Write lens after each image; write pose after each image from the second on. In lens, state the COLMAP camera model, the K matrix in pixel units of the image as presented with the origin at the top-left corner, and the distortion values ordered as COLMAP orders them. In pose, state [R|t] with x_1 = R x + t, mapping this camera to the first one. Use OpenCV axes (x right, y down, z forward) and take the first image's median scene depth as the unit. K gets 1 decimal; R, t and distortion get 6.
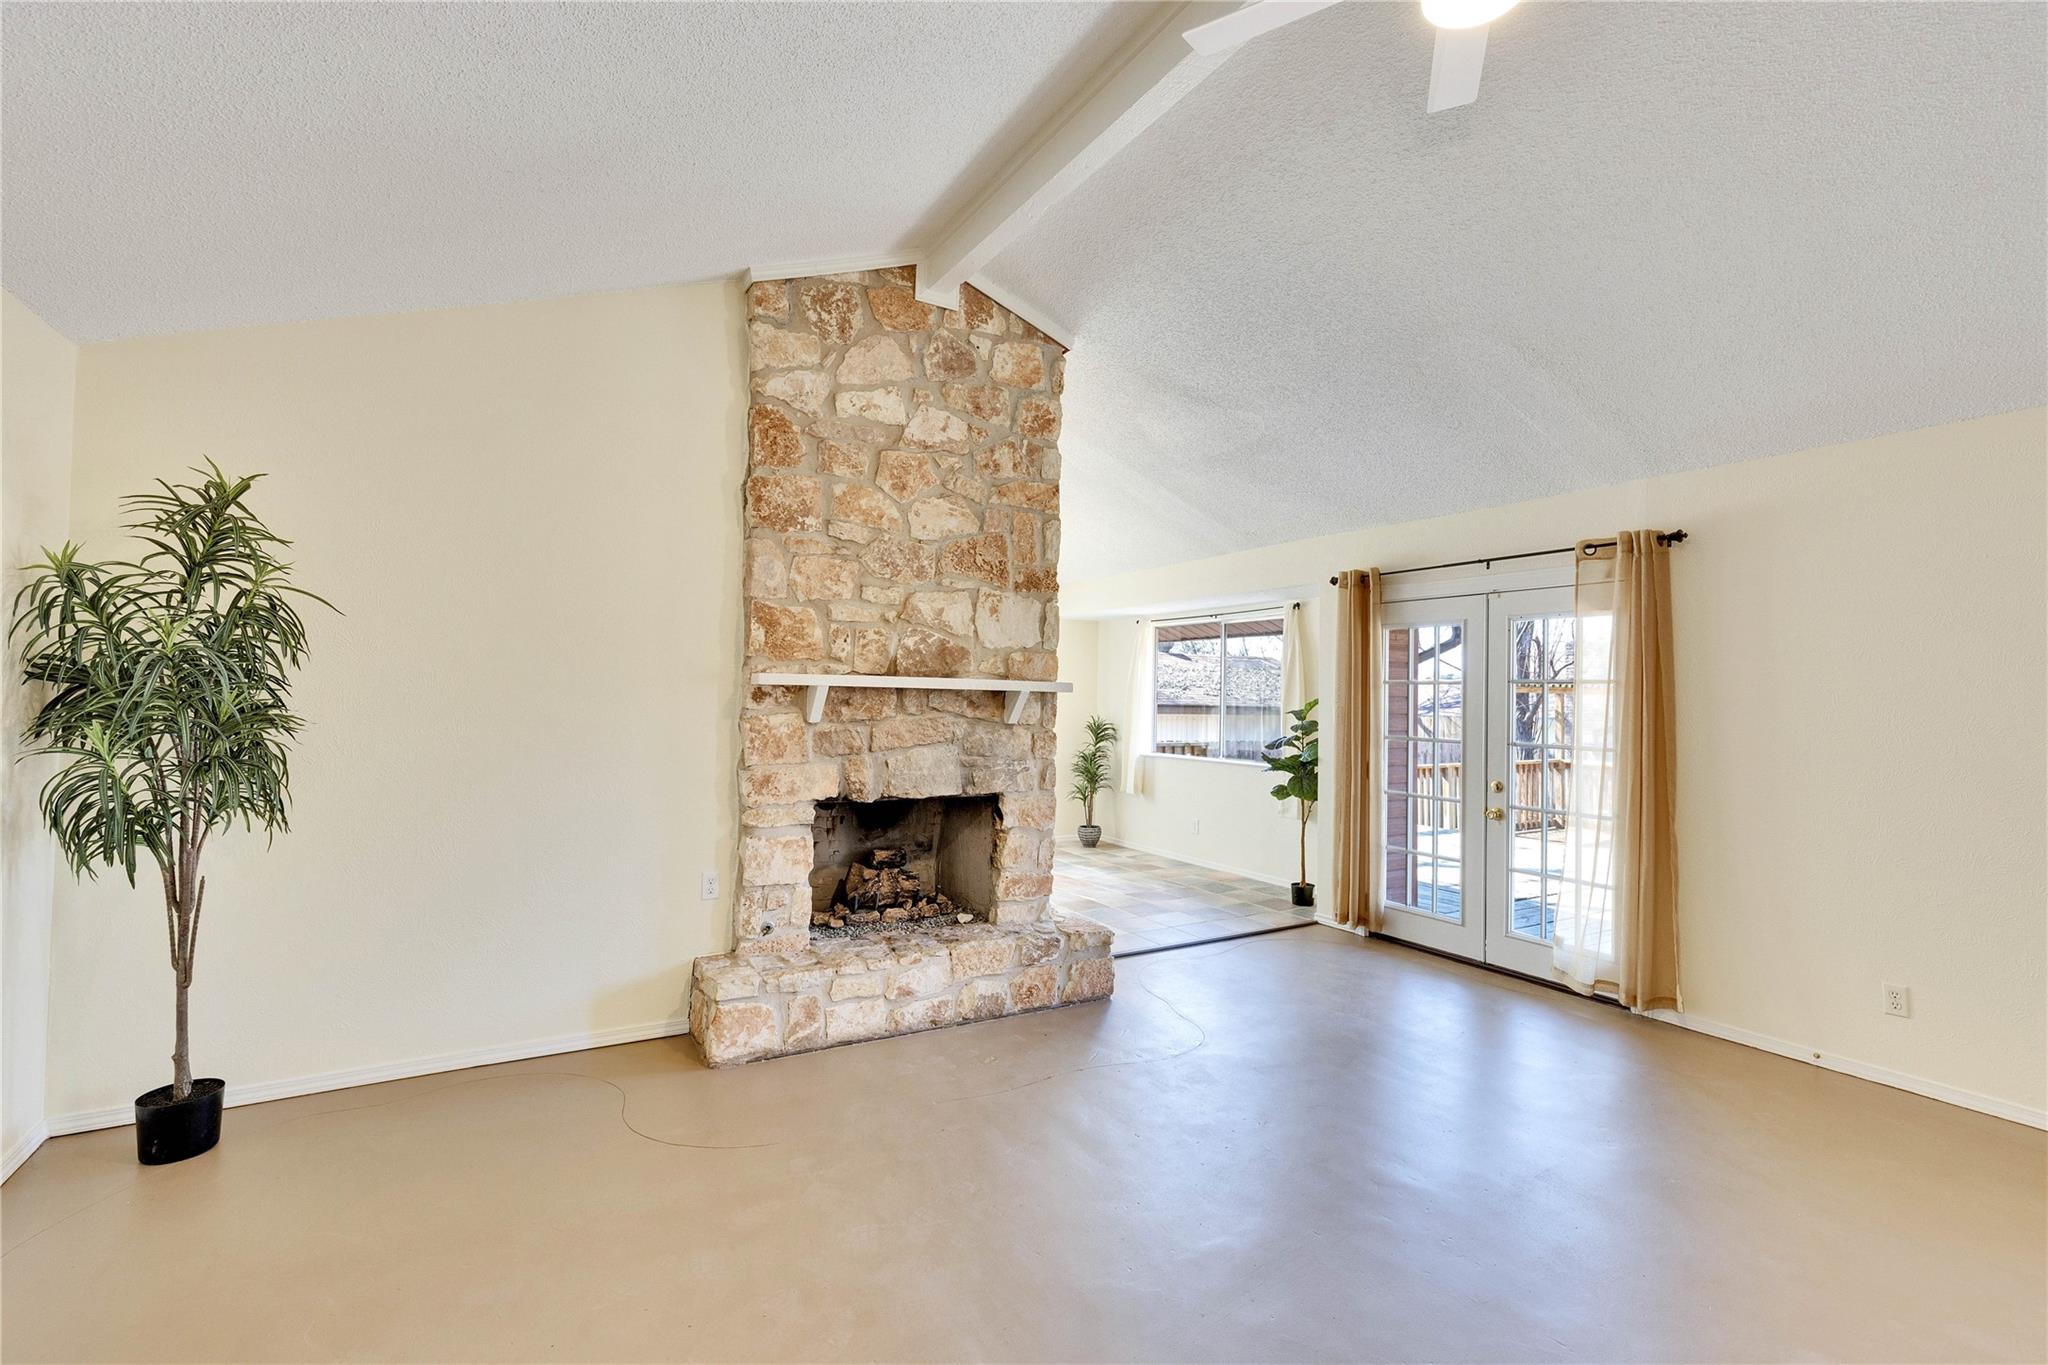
lens RADIAL K [[844.6, 0, 1024.0], [0, 844.6, 682.5], [0, 0, 1]] dist [0.000361, 0.000217]
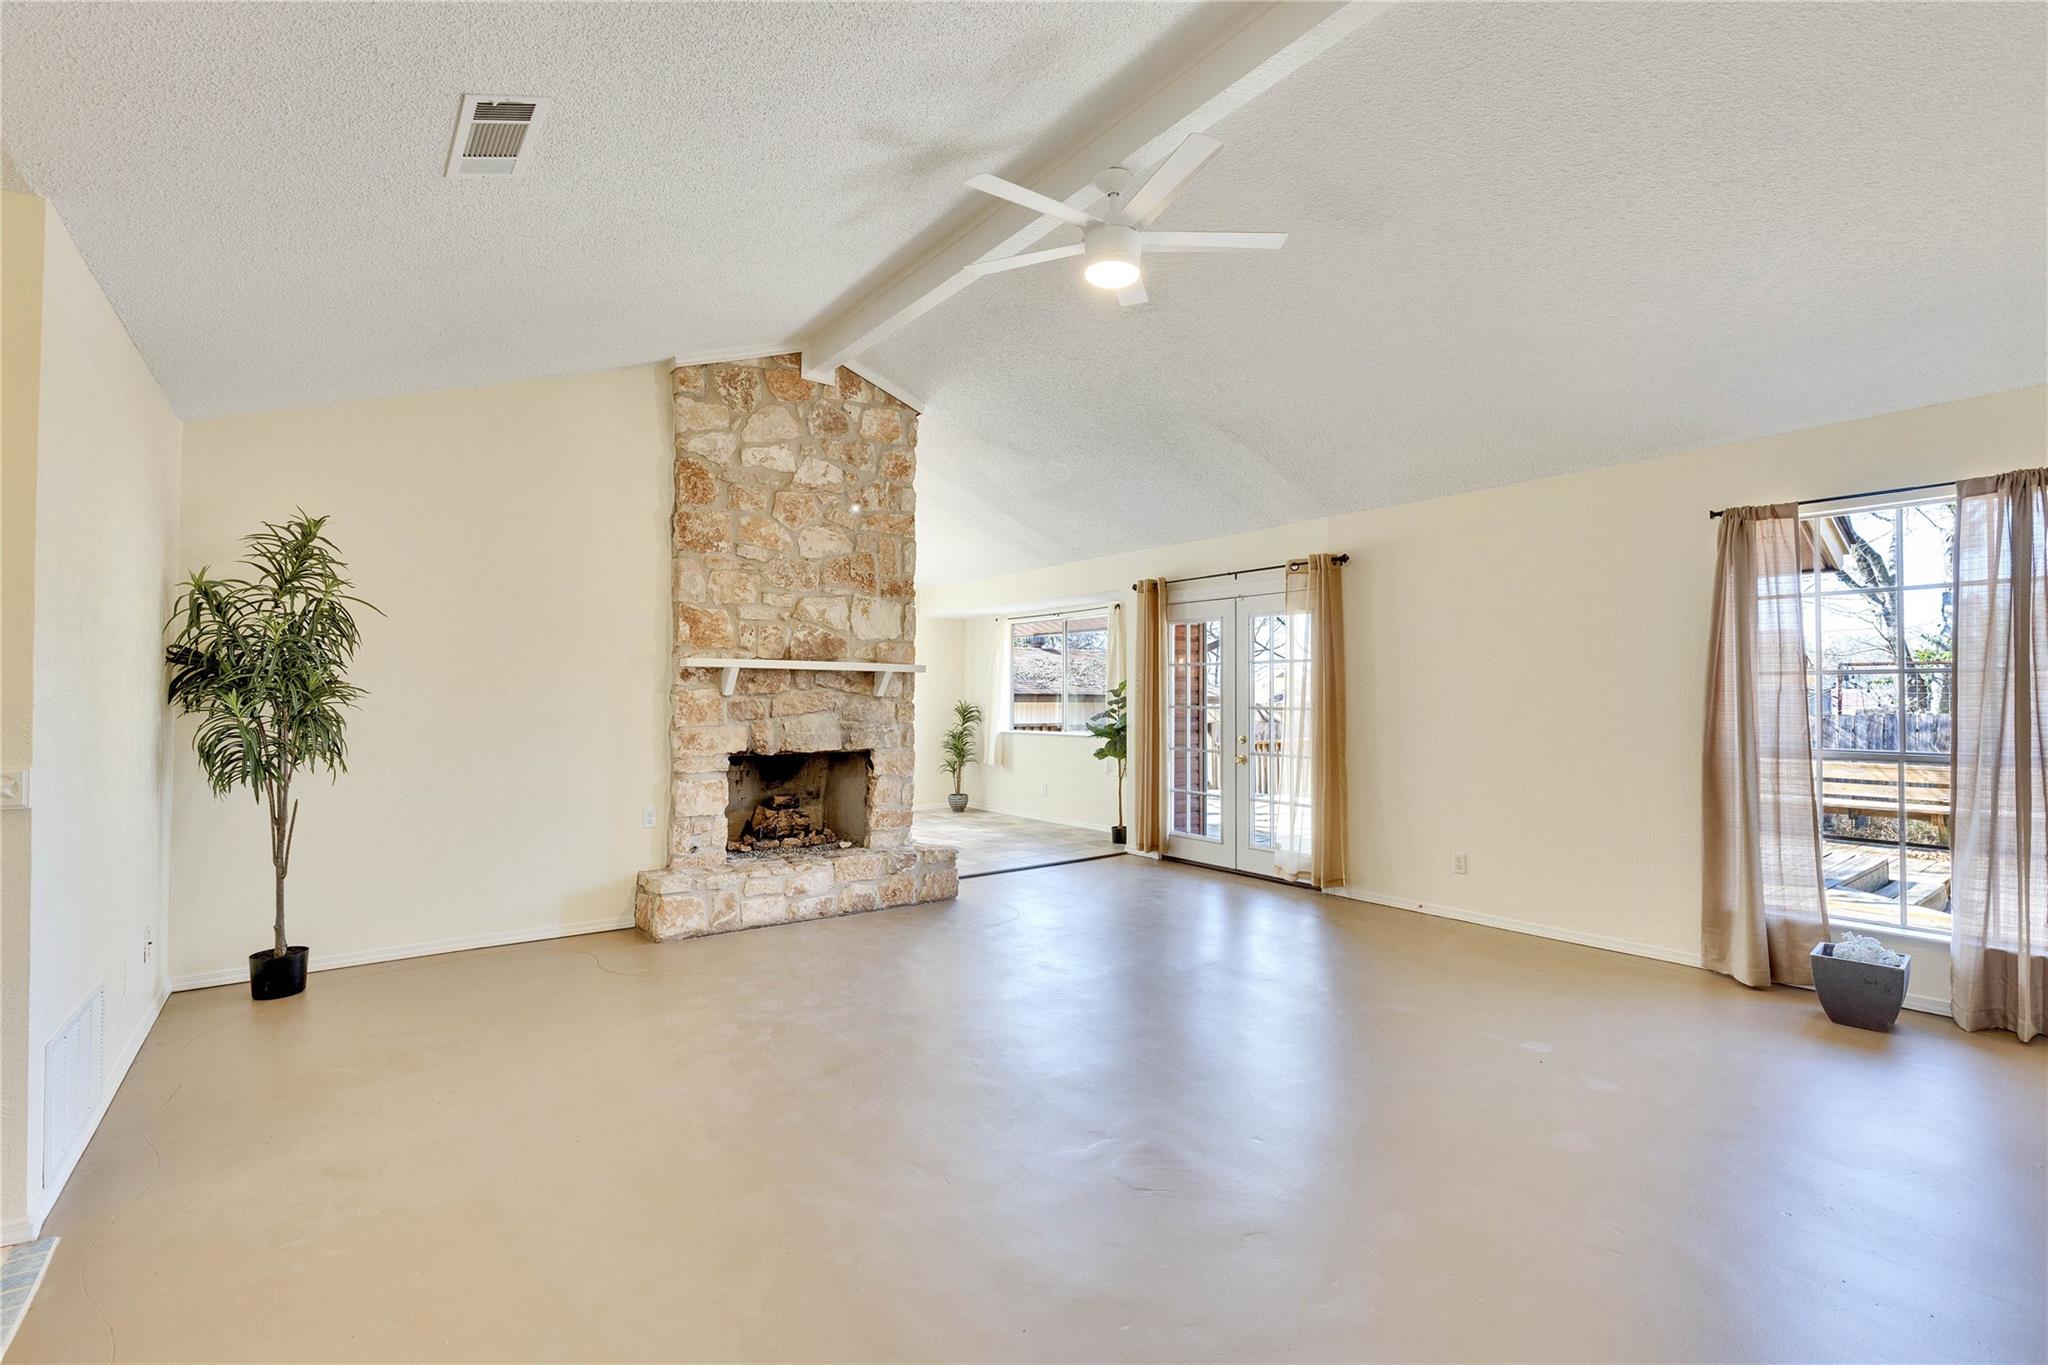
lens RADIAL K [[878.0, 0, 1024.0], [0, 878.0, 682.5], [0, 0, 1]] dist [0.001657, -0.000215]
pose [[0.993155, -0.012002, 0.116189, 0.053994], [0.012212, 0.999925, -0.001095, 0.033044], [-0.116168, 0.002506, 0.993226, -0.419569]]
